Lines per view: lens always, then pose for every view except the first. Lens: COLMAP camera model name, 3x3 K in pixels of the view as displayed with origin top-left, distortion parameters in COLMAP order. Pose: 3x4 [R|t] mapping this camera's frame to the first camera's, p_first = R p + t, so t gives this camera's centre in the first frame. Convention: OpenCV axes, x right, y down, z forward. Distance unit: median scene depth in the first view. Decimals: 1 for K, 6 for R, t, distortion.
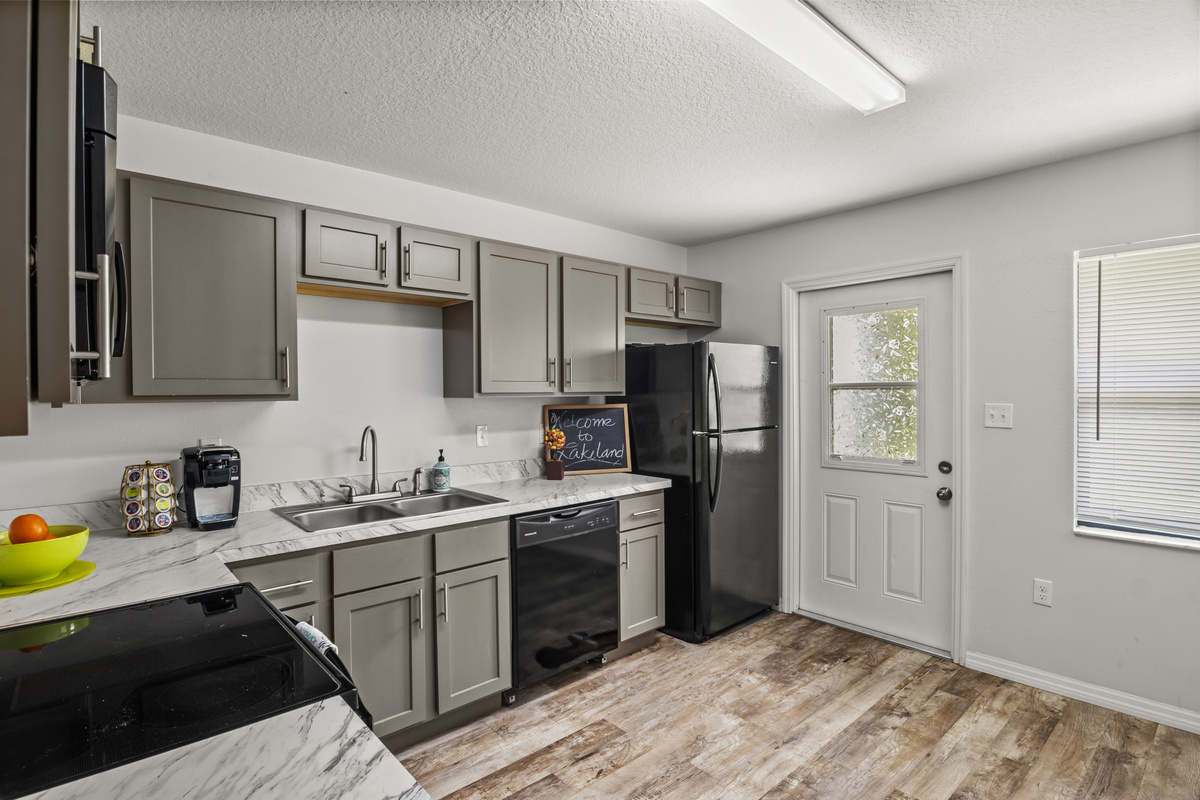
lens RADIAL K [[592.4, 0, 600.0], [0, 592.4, 400.0], [0, 0, 1]] dist [-0.008832, -0.000095]
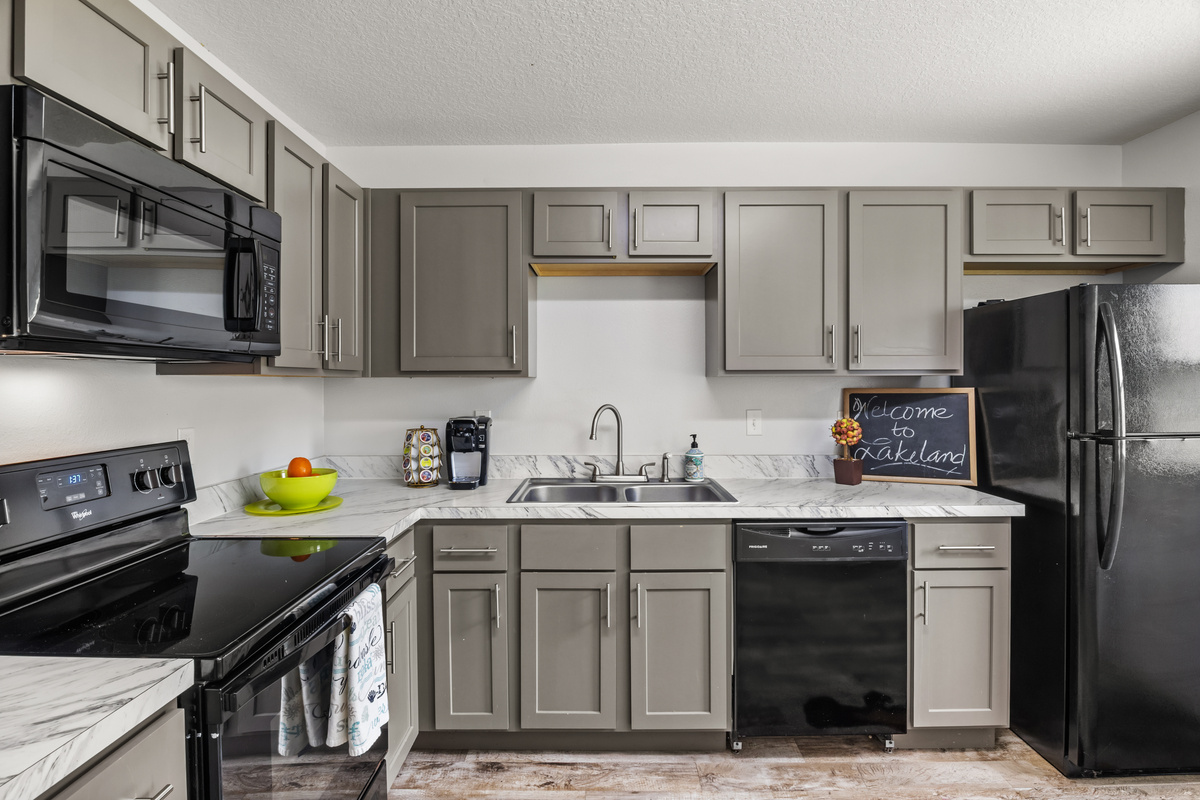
lens RADIAL K [[600.7, 0, 605.4], [0, 600.7, 384.8], [0, 0, 1]] dist [-0.013915, -0.001968]
pose [[0.743850, 0.006516, -0.668315, 0.246825], [-0.012740, 0.999909, -0.004431, 0.015003], [0.668225, 0.011811, 0.743865, 0.247325]]
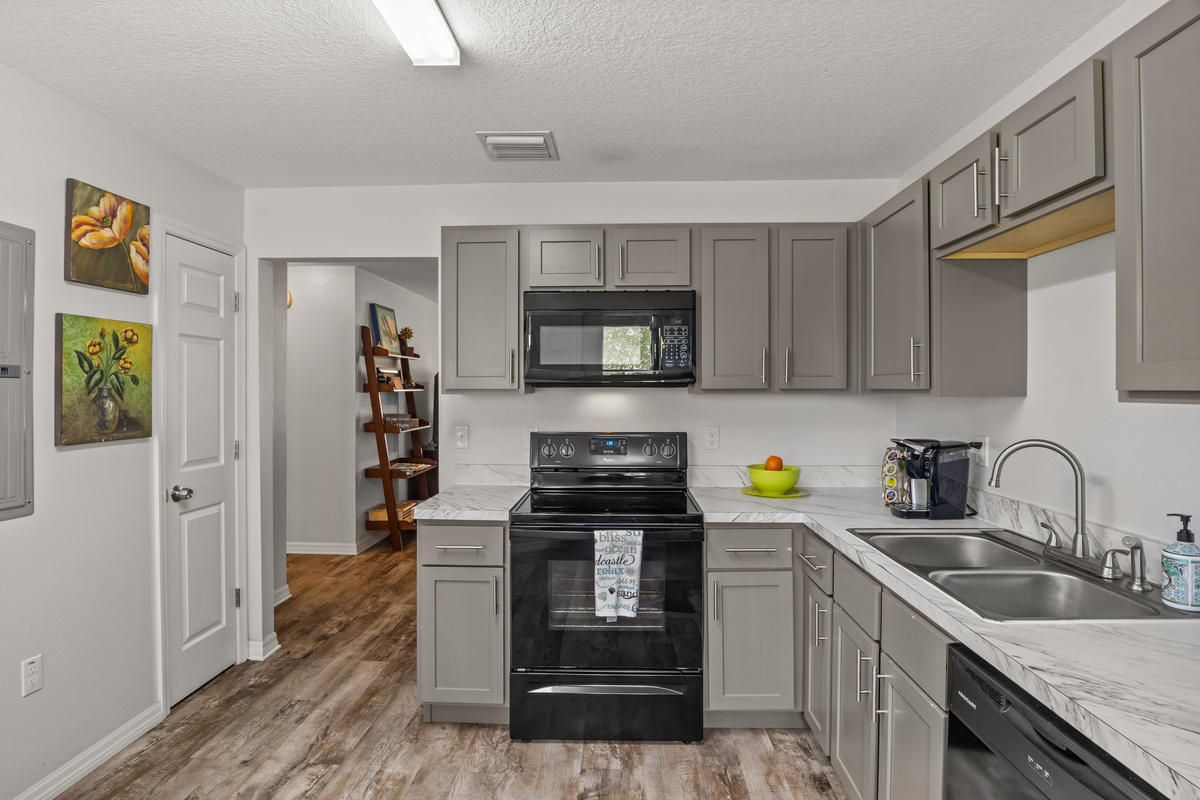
lens RADIAL K [[608.6, 0, 602.7], [0, 608.6, 389.1], [0, 0, 1]] dist [-0.025421, -0.000818]
pose [[-0.692531, 0.007315, -0.721351, 0.380017], [-0.007617, 0.999819, 0.017451, -0.017620], [0.721348, 0.017580, -0.692350, 1.034412]]
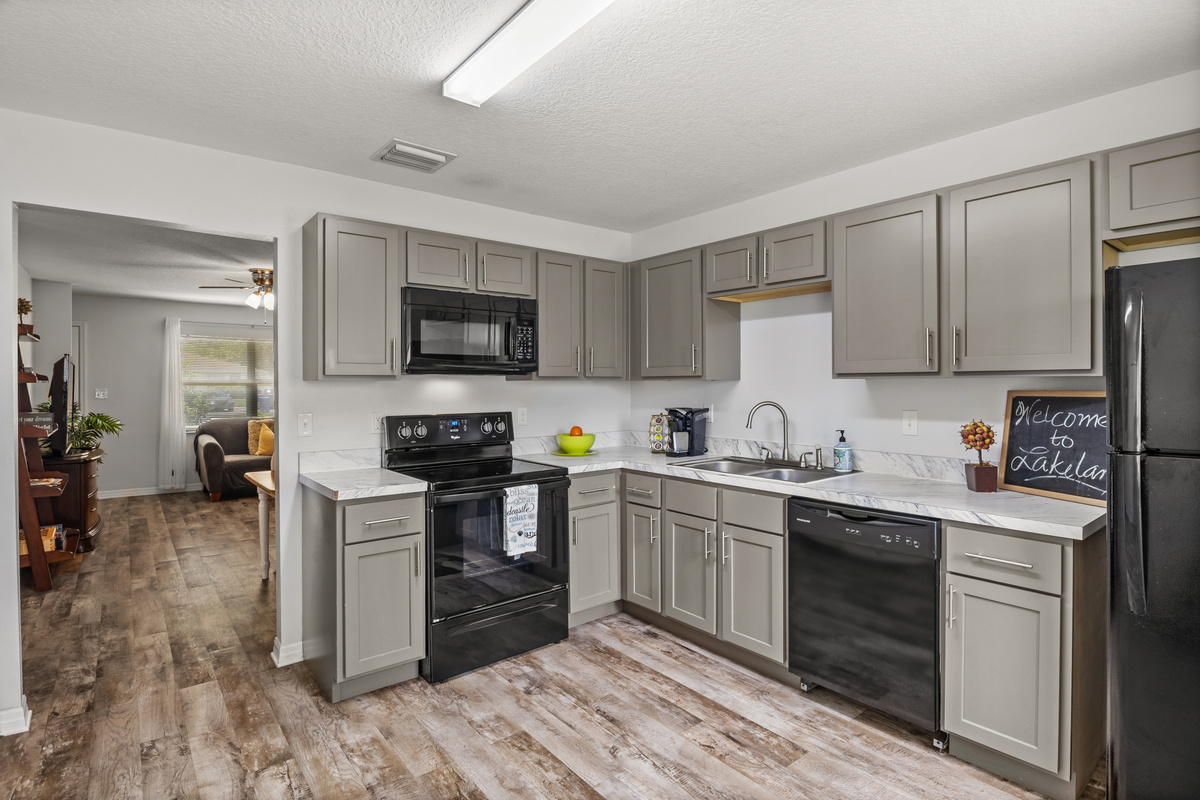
lens RADIAL K [[600.7, 0, 605.4], [0, 600.7, 384.8], [0, 0, 1]] dist [-0.013915, -0.001968]
pose [[-0.042631, 0.007129, -0.999065, 0.799918], [-0.012899, 0.999887, 0.007685, 0.003936], [0.999008, 0.013215, -0.042535, 0.668860]]
